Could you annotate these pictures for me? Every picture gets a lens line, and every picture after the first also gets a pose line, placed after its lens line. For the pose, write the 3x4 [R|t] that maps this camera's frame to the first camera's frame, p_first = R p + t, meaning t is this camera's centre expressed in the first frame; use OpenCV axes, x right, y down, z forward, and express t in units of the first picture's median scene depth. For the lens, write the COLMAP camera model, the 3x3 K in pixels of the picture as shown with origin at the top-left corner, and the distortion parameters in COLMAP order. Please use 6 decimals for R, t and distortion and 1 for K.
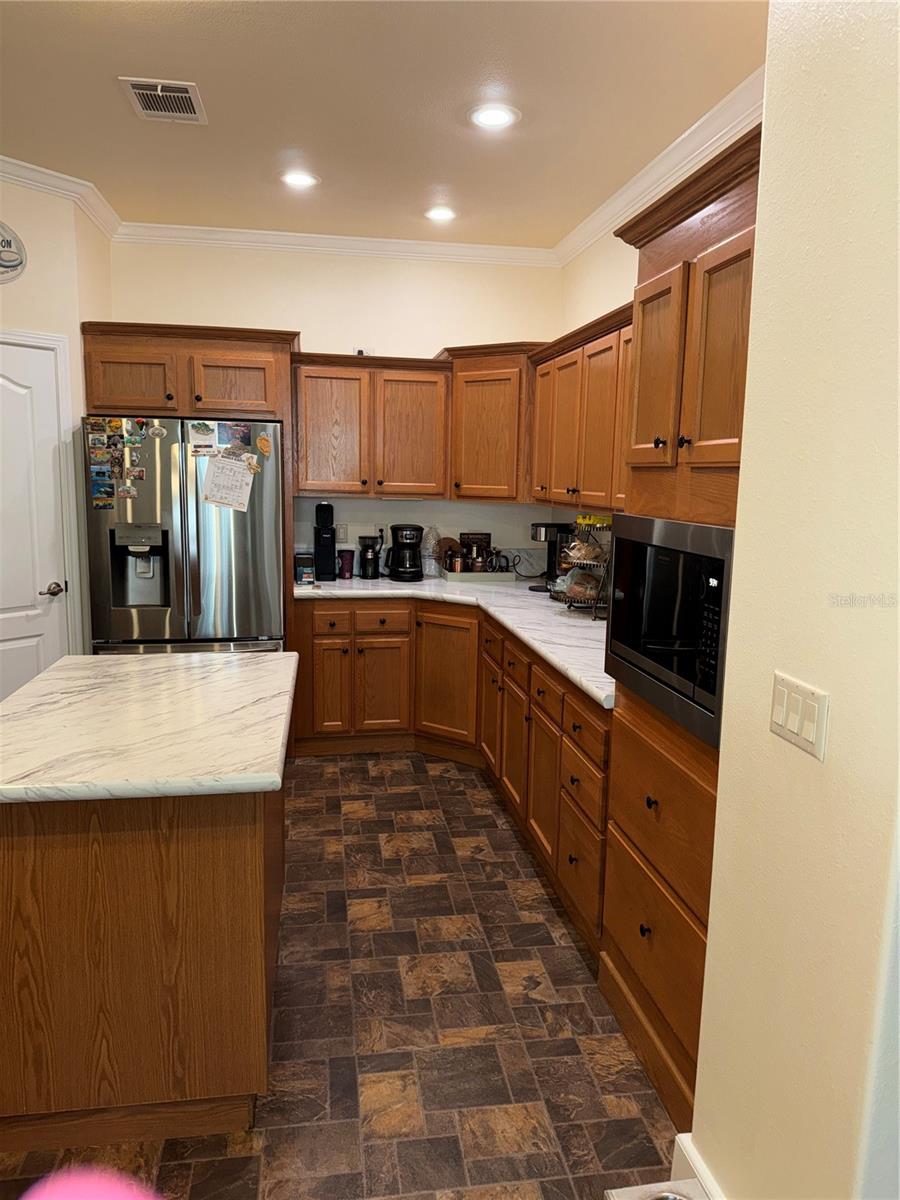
lens RADIAL K [[850.9, 0, 457.7], [0, 850.9, 596.2], [0, 0, 1]] dist [0.034374, -0.041273]
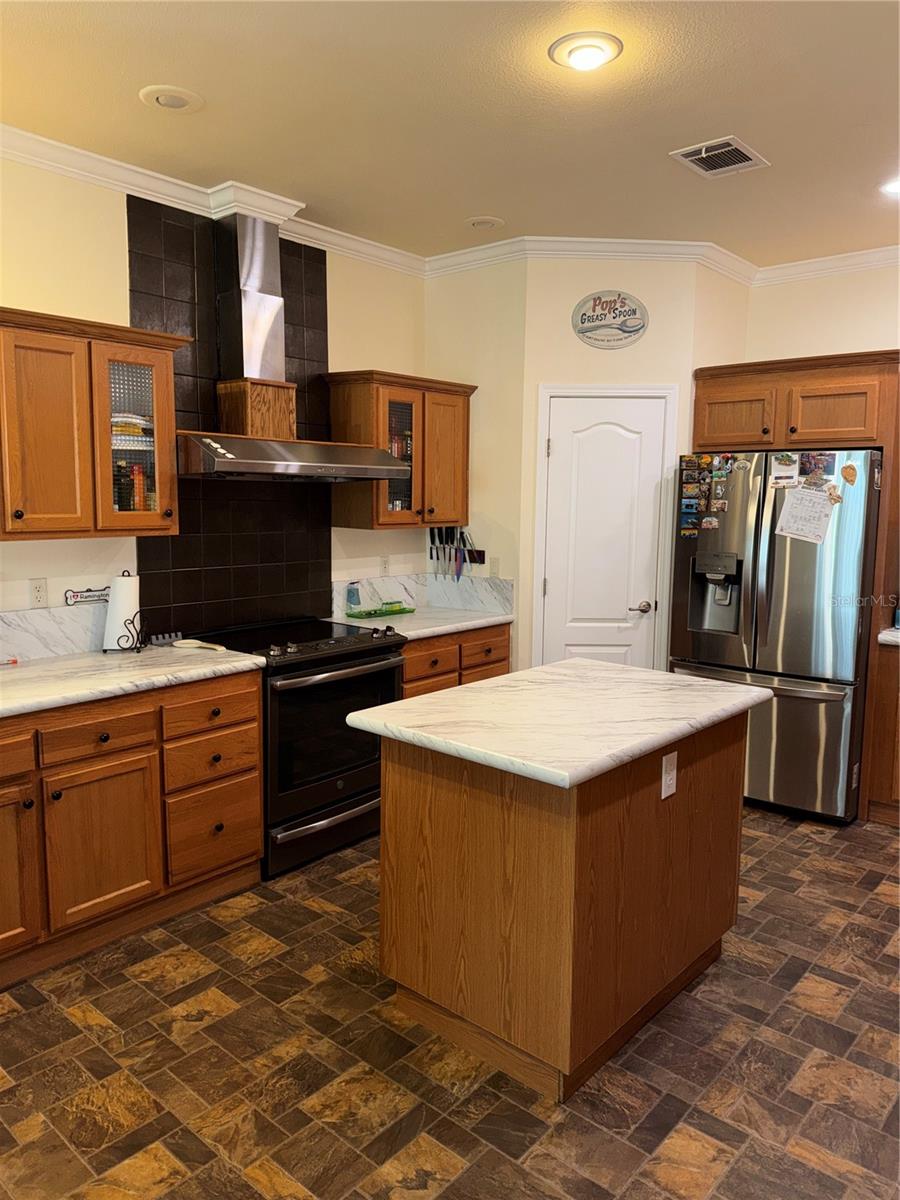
lens RADIAL K [[850.9, 0, 440.9], [0, 850.9, 590.3], [0, 0, 1]] dist [0.034374, -0.041273]
pose [[0.633747, 0.074859, -0.769910, 0.312061], [-0.113950, 0.993483, 0.002800, -0.004194], [0.765102, 0.085957, 0.638146, 0.098541]]
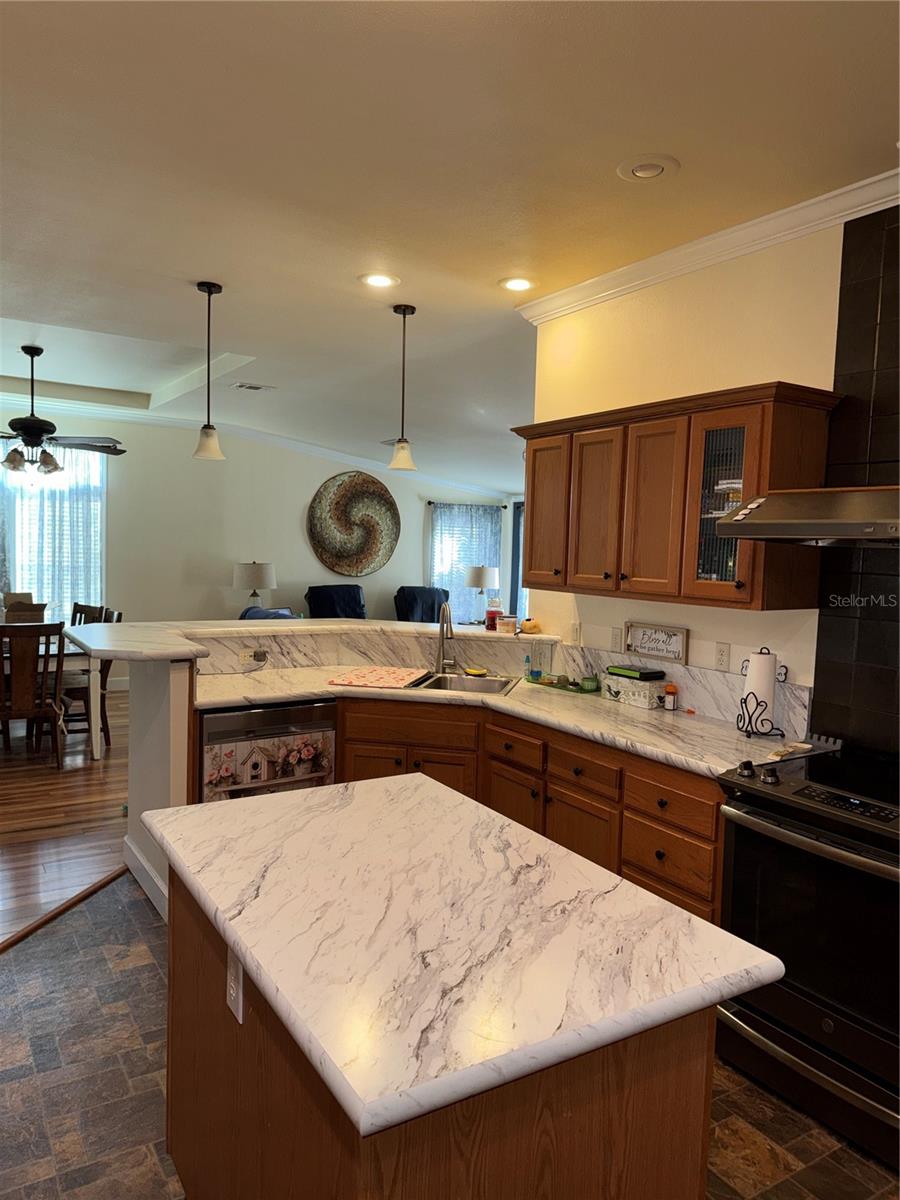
lens RADIAL K [[850.9, 0, 460.3], [0, 850.9, 600.5], [0, 0, 1]] dist [0.034374, -0.041273]
pose [[-0.922211, -0.018554, -0.386242, -0.093580], [-0.104573, 0.973597, 0.202915, -0.212039], [0.372279, 0.227521, -0.899801, 1.311330]]
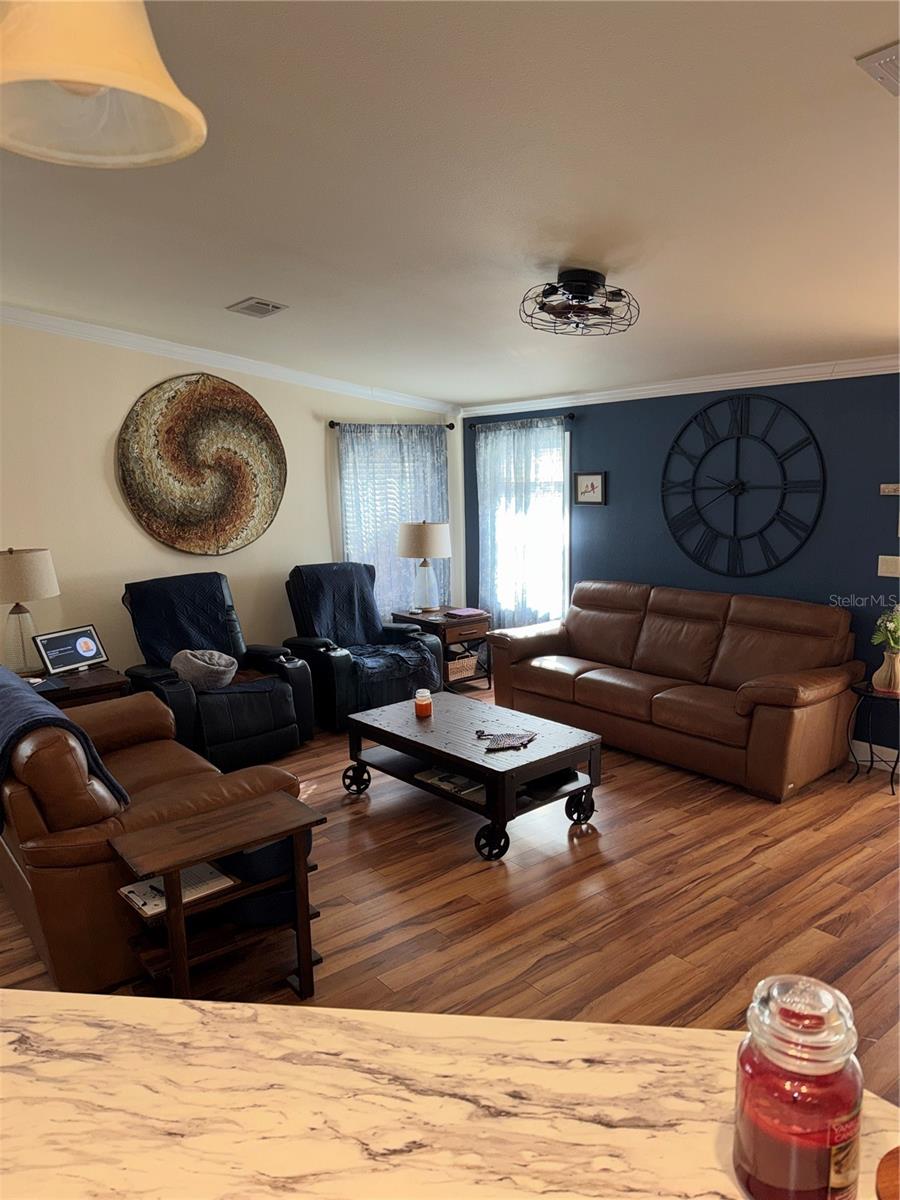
lens RADIAL K [[850.9, 0, 457.4], [0, 850.9, 610.9], [0, 0, 1]] dist [0.034374, -0.041273]
pose [[-0.878939, 0.079693, -0.470229, -0.542943], [-0.065181, 0.956619, 0.283958, -0.063285], [0.472459, 0.280232, -0.835615, 0.121034]]
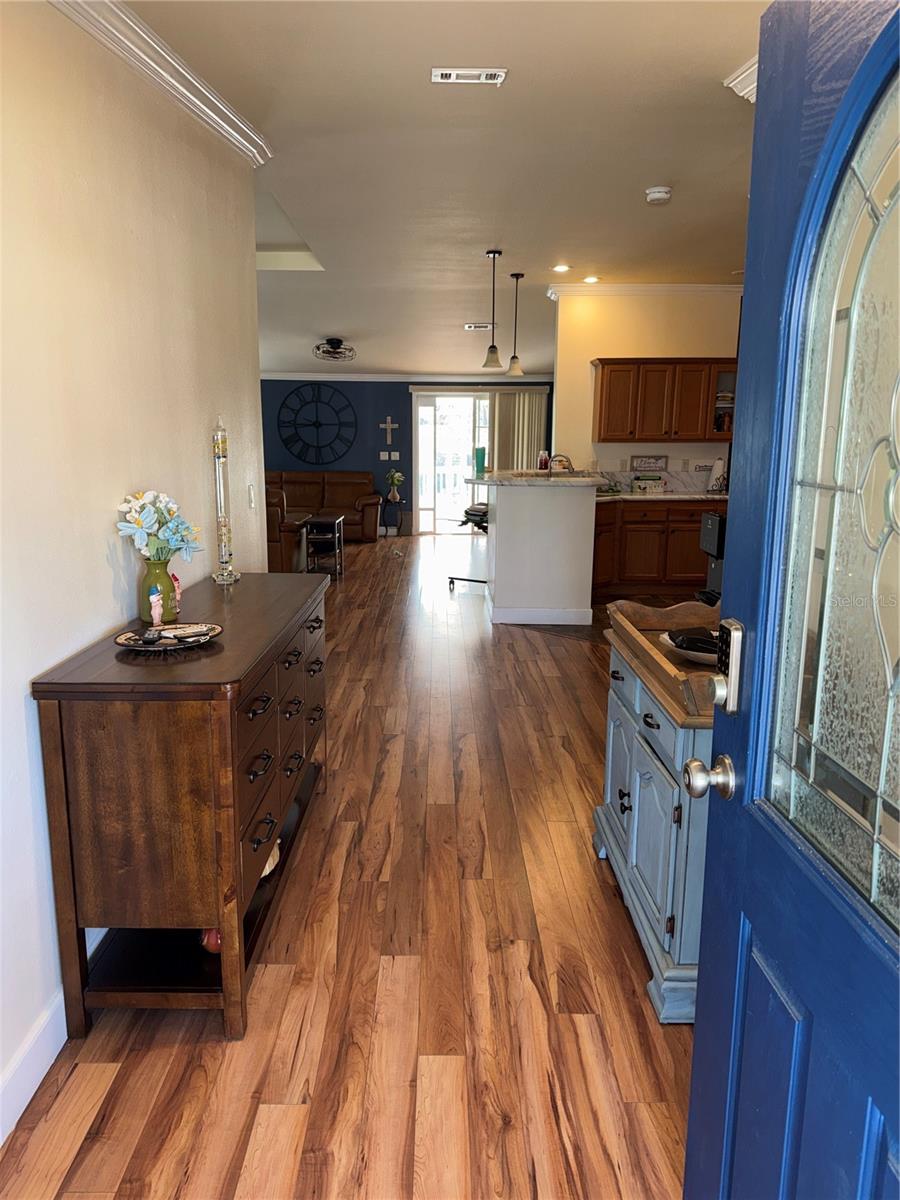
lens RADIAL K [[850.9, 0, 449.1], [0, 850.9, 598.4], [0, 0, 1]] dist [0.034374, -0.041273]
pose [[-0.153141, 0.170813, -0.973330, 2.055121], [-0.165518, 0.966600, 0.195674, 0.064286], [0.974244, 0.191069, -0.119753, 0.070728]]
